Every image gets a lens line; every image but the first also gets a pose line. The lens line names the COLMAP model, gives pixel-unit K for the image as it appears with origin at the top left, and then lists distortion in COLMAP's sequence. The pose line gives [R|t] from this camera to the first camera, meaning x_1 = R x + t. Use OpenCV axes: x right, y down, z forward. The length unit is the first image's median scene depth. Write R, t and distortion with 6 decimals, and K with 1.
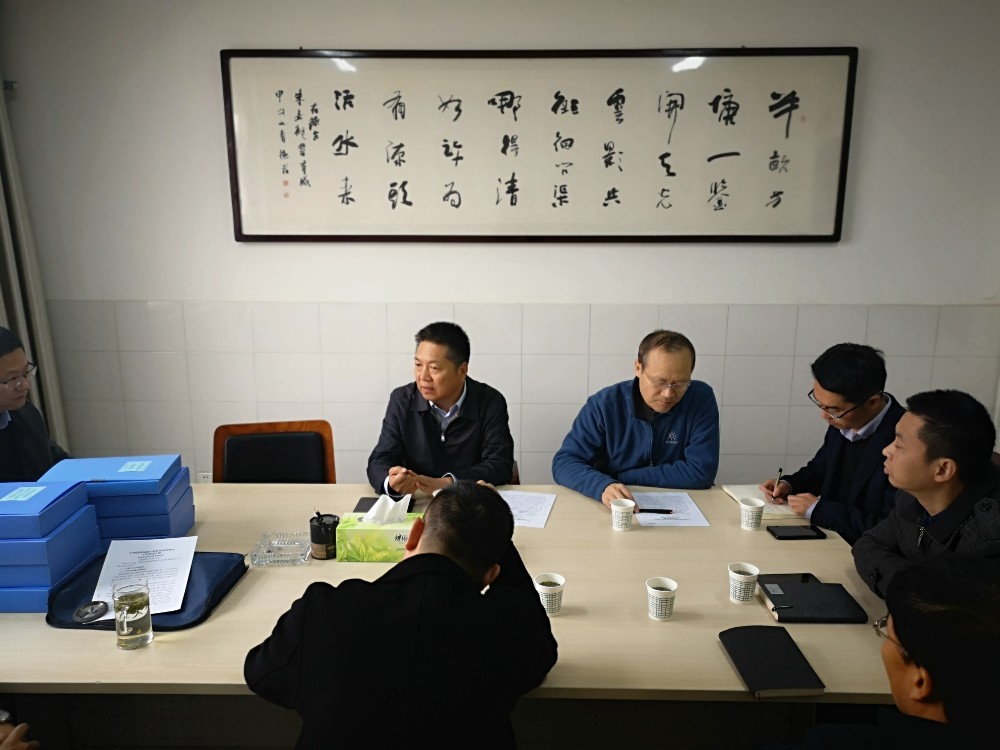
lens RADIAL K [[776.8, 0, 500.0], [0, 776.8, 375.0], [0, 0, 1]] dist [0.063913, -0.087613]
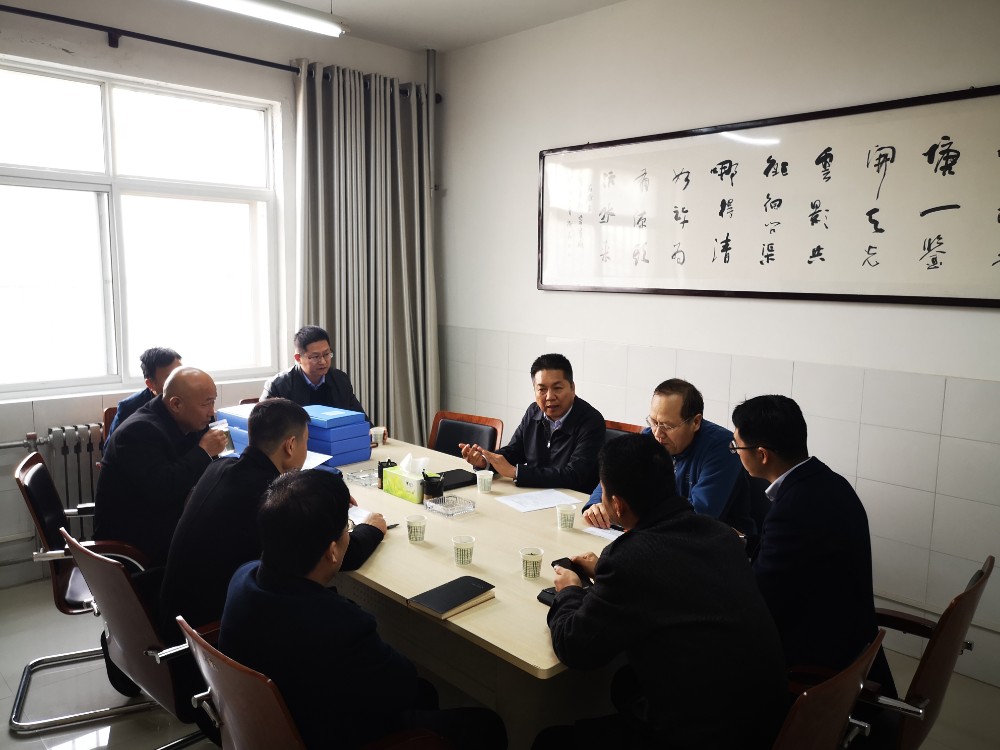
lens RADIAL K [[776.8, 0, 500.0], [0, 776.8, 375.0], [0, 0, 1]] dist [0.063913, -0.087613]
pose [[0.702657, 0.105258, -0.703701, 0.581359], [-0.167926, 0.985591, -0.020255, 0.008740], [0.691429, 0.132402, 0.710208, 0.041791]]
